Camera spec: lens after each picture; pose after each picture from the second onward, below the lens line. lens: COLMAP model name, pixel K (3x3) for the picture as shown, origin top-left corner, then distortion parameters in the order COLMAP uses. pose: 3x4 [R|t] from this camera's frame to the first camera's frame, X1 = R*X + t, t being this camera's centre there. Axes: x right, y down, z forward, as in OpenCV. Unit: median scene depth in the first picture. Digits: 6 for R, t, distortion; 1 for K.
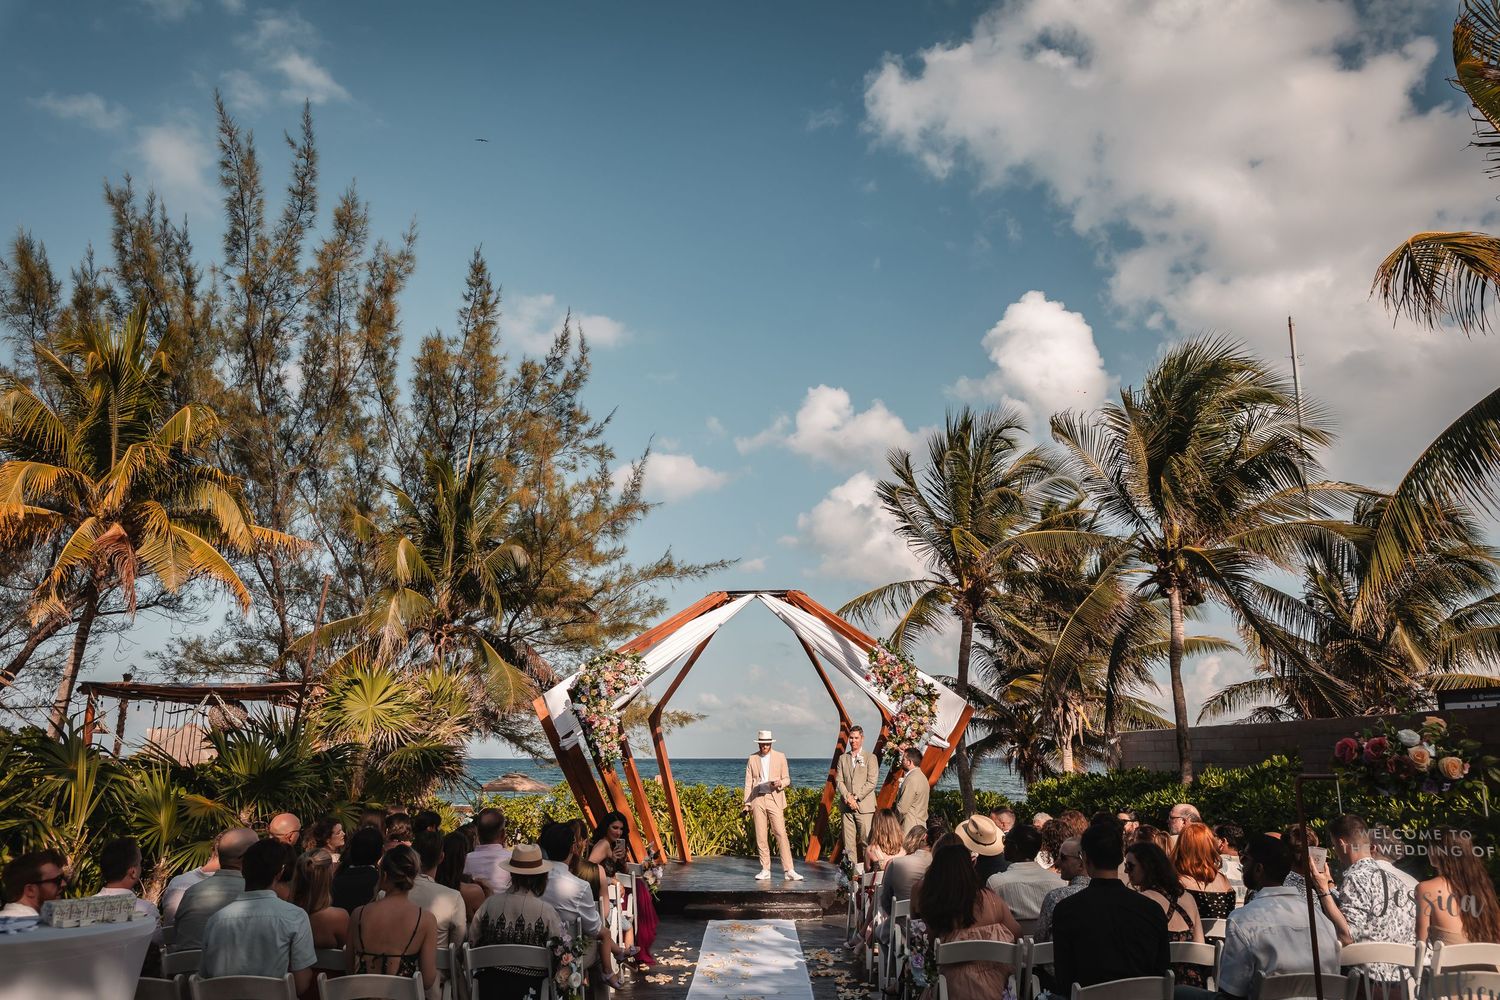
lens RADIAL K [[1182.3, 0, 750.0], [0, 1182.3, 500.0], [0, 0, 1]] dist [-0.046319, 0.126961]
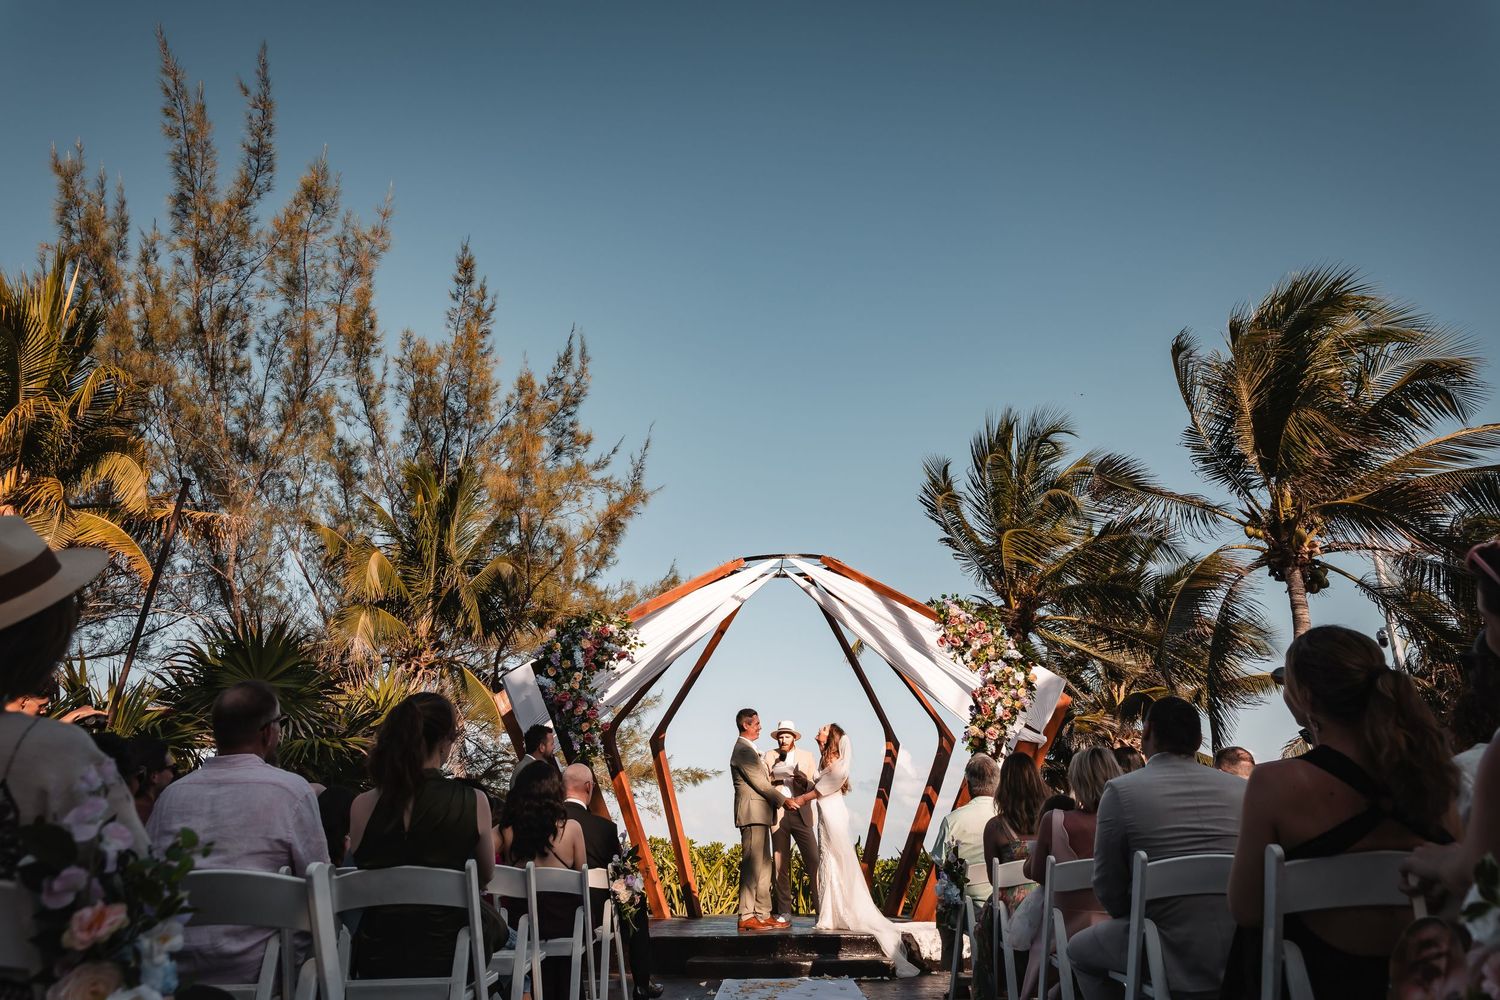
lens RADIAL K [[1061.1, 0, 723.5], [0, 1061.1, 503.0], [0, 0, 1]] dist [0.044831, -0.002031]
pose [[0.999226, -0.017754, -0.035113, -0.005157], [0.013588, 0.993212, -0.115523, 0.090584], [0.036925, 0.114957, 0.992684, 0.210664]]
